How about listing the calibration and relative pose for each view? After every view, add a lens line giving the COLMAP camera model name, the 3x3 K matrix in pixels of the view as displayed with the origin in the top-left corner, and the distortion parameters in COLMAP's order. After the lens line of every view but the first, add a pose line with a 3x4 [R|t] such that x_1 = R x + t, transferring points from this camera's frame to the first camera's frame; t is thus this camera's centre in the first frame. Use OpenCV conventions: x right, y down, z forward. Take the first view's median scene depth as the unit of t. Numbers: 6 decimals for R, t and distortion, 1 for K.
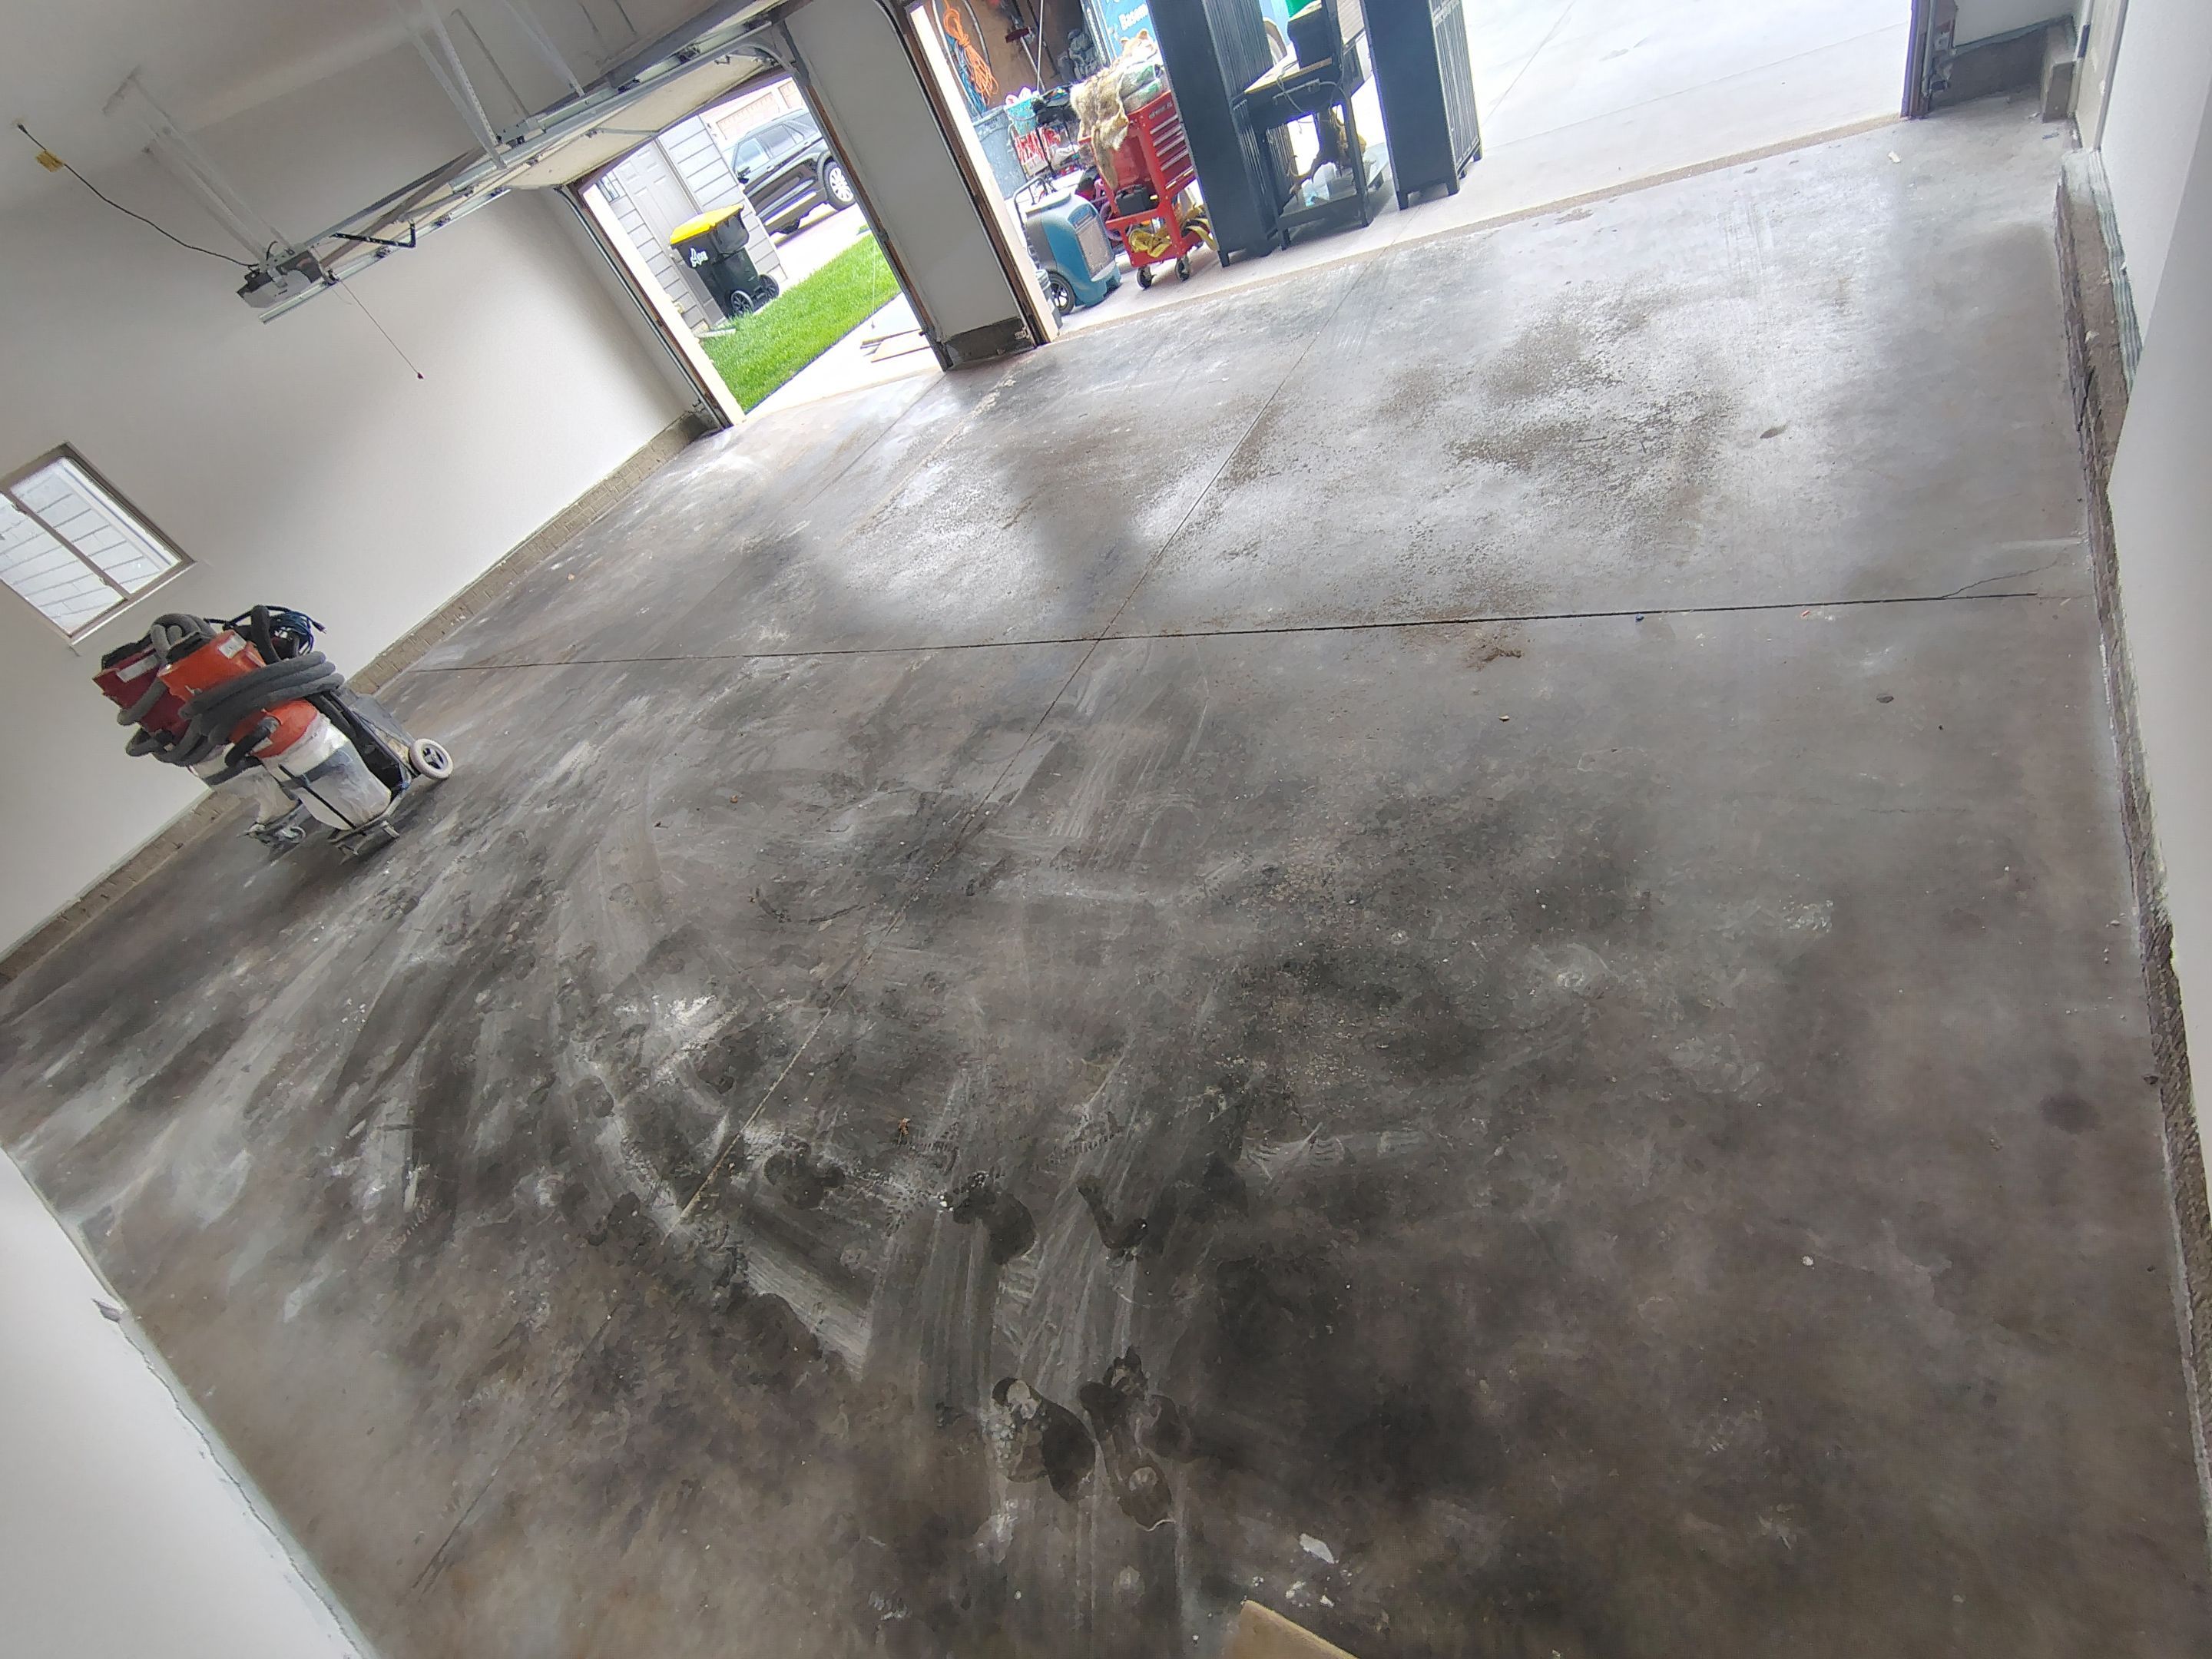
lens RADIAL K [[1003.6, 0, 1106.0], [0, 1003.6, 829.5], [0, 0, 1]] dist [-0.026135, 0.008762]
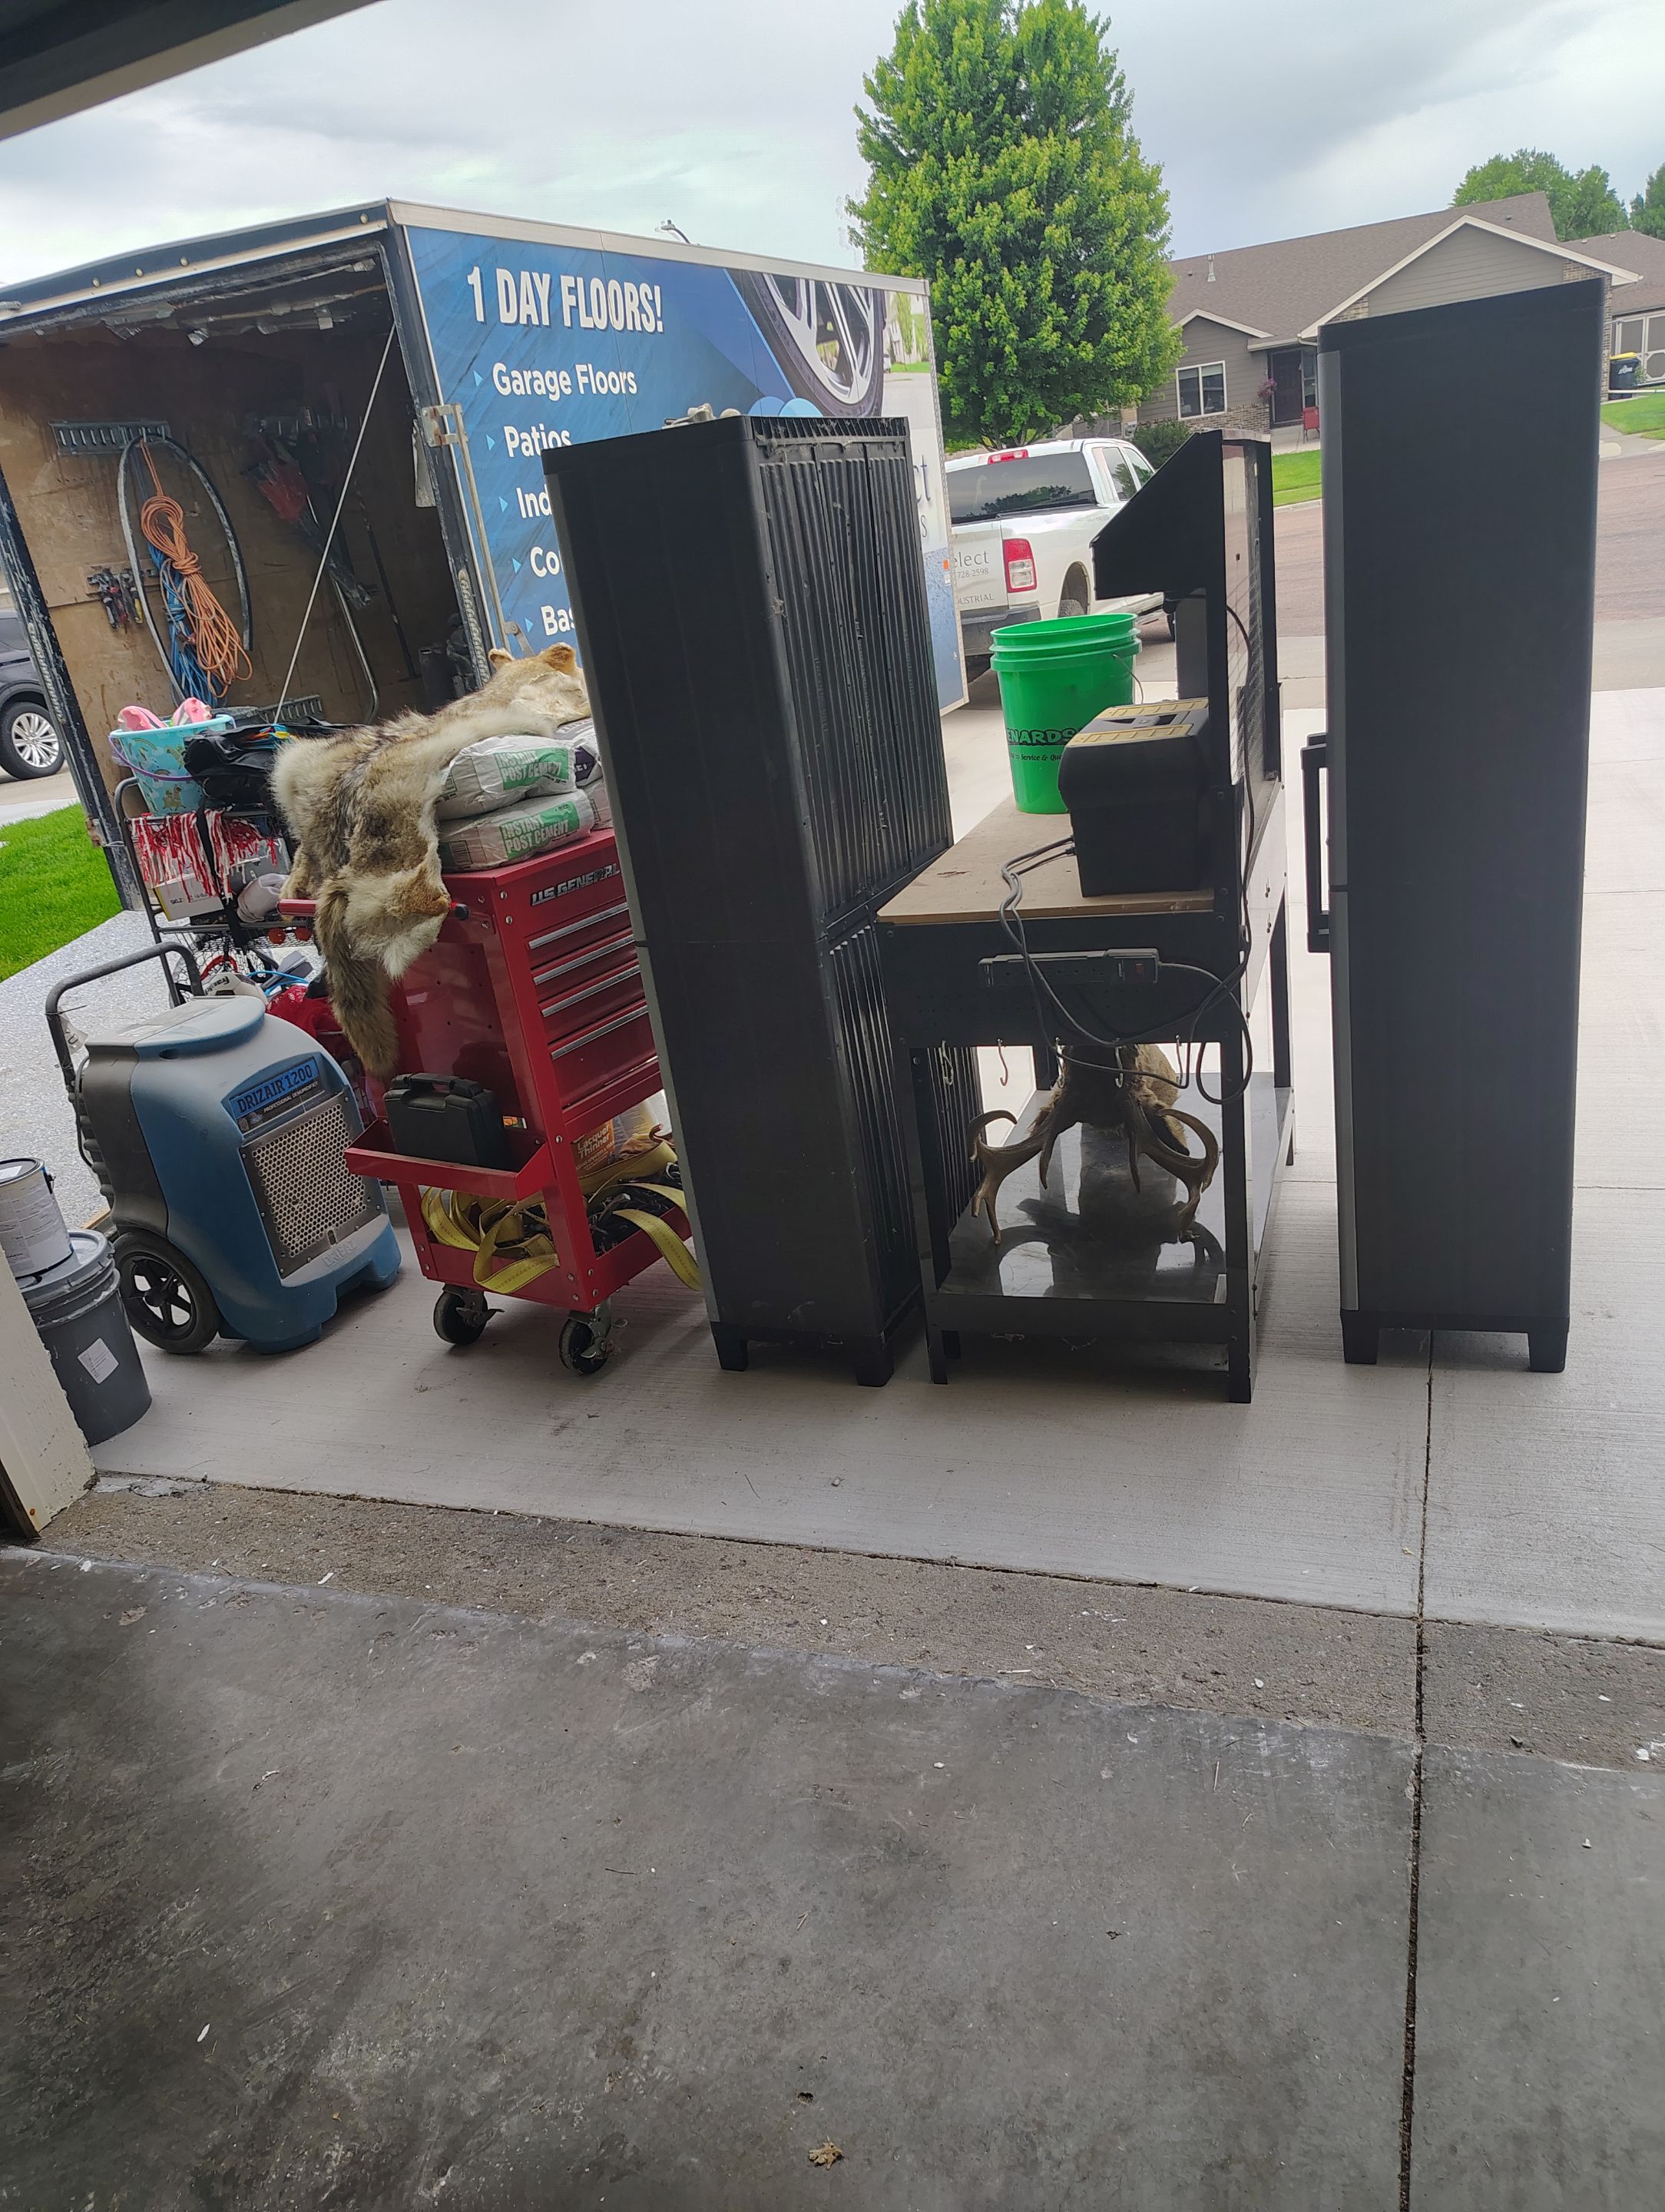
lens RADIAL K [[1392.9, 0, 832.5], [0, 1392.9, 1106.0], [0, 0, 1]] dist [0.049195, 0.000471]
pose [[0.958769, 0.169744, 0.227923, 0.044487], [-0.073424, 0.922748, -0.378346, -0.510029], [-0.274537, 0.346011, 0.897165, 0.627257]]
